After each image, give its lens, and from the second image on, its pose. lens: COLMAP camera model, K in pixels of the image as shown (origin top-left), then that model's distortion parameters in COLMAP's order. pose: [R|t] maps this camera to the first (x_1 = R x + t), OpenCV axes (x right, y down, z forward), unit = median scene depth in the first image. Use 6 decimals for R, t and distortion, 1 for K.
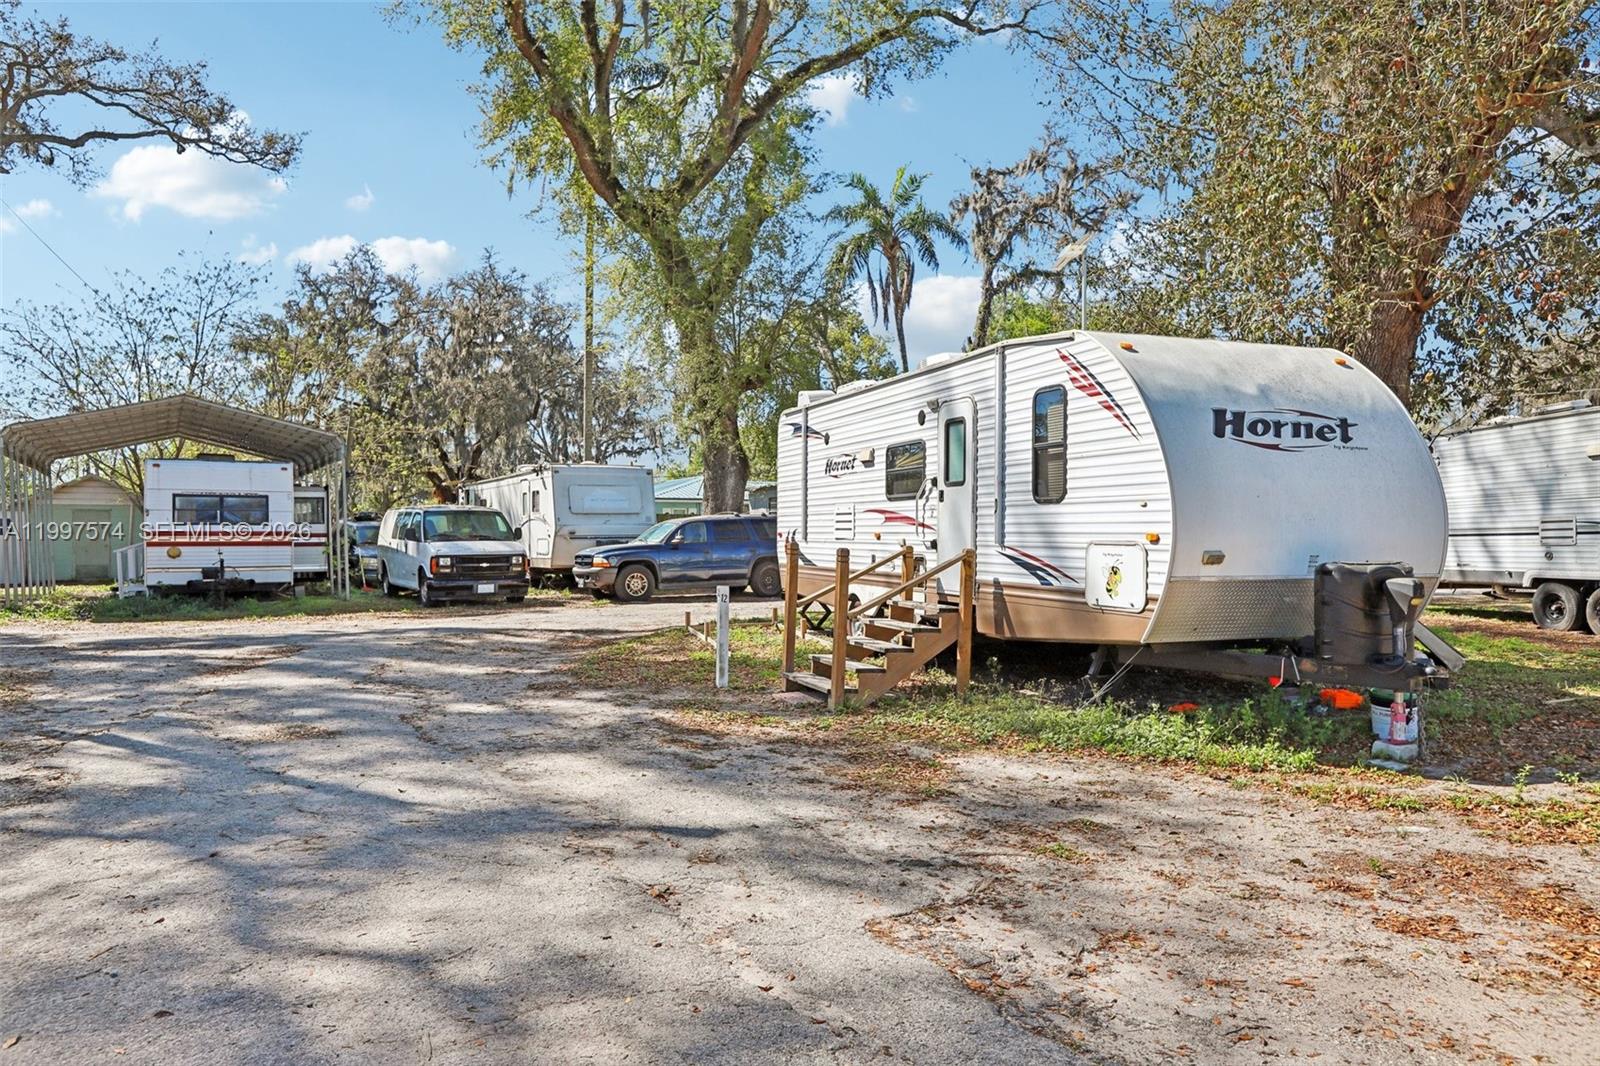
lens RADIAL K [[1063.4, 0, 800.0], [0, 1063.4, 533.0], [0, 0, 1]] dist [0.003649, 0.004902]
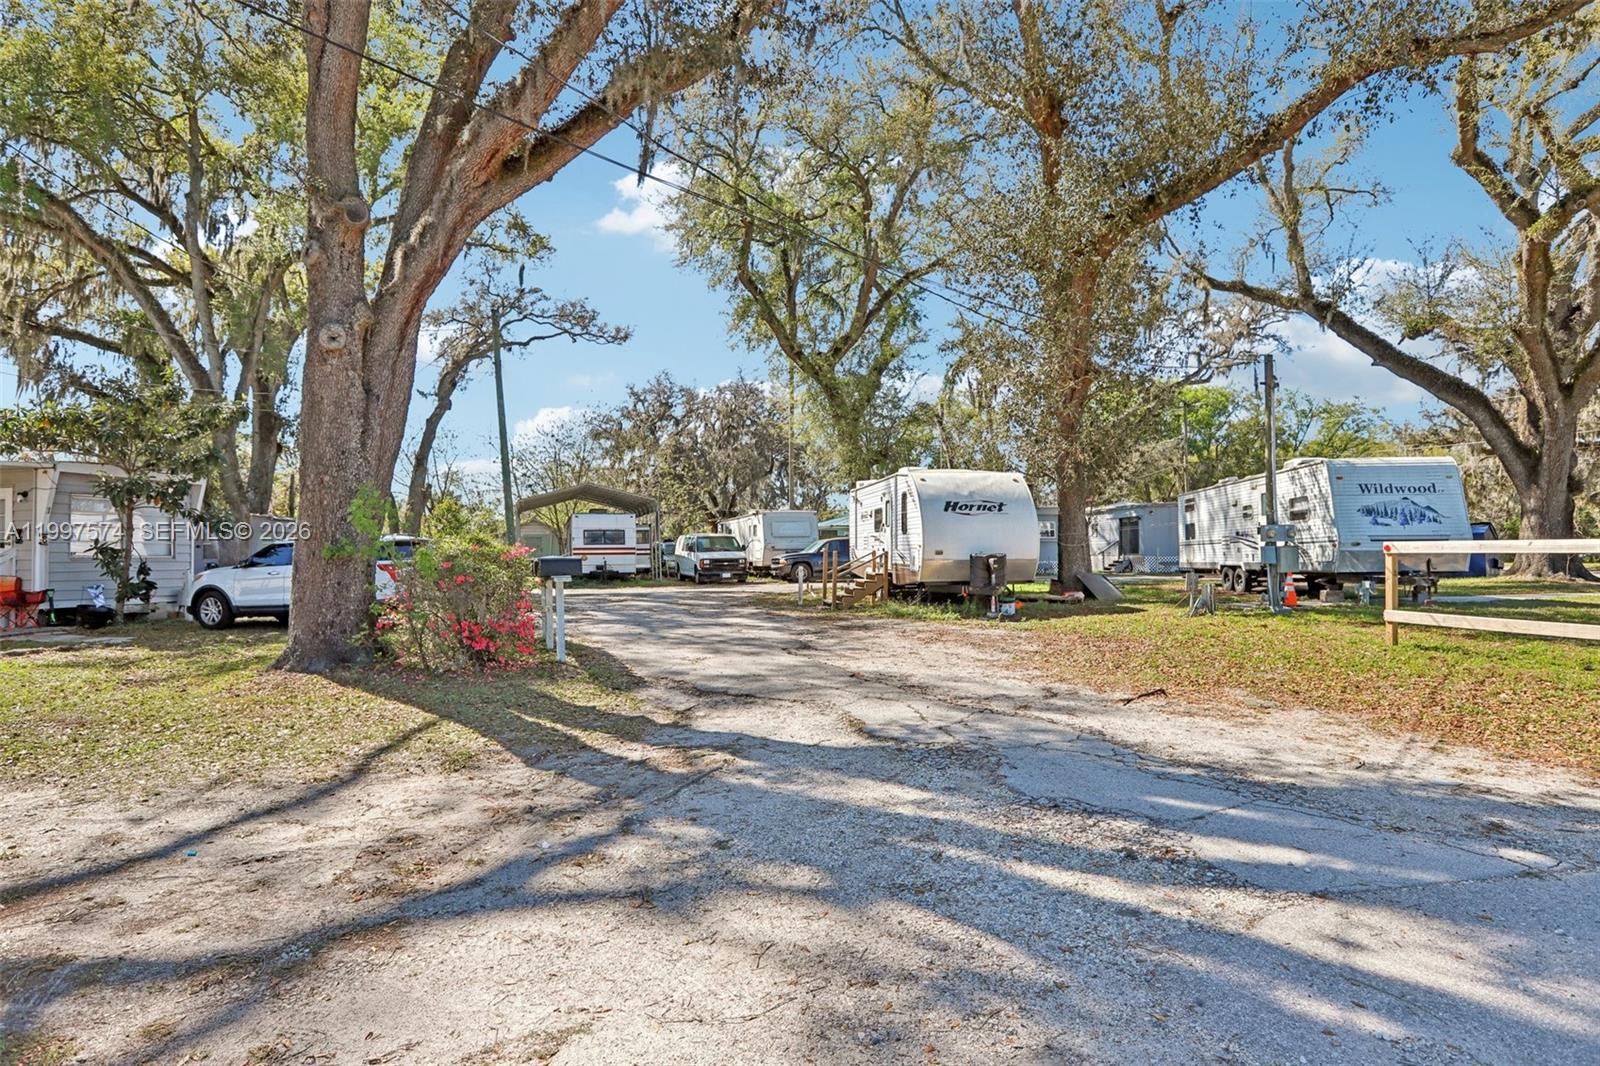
lens RADIAL K [[844.4, 0, 800.0], [0, 844.4, 533.0], [0, 0, 1]] dist [-0.000830, -0.000135]
pose [[0.973896, -0.011112, -0.226721, 0.166142], [0.006852, 0.999785, -0.019566, 0.003945], [0.226890, 0.017502, 0.973763, -0.427291]]
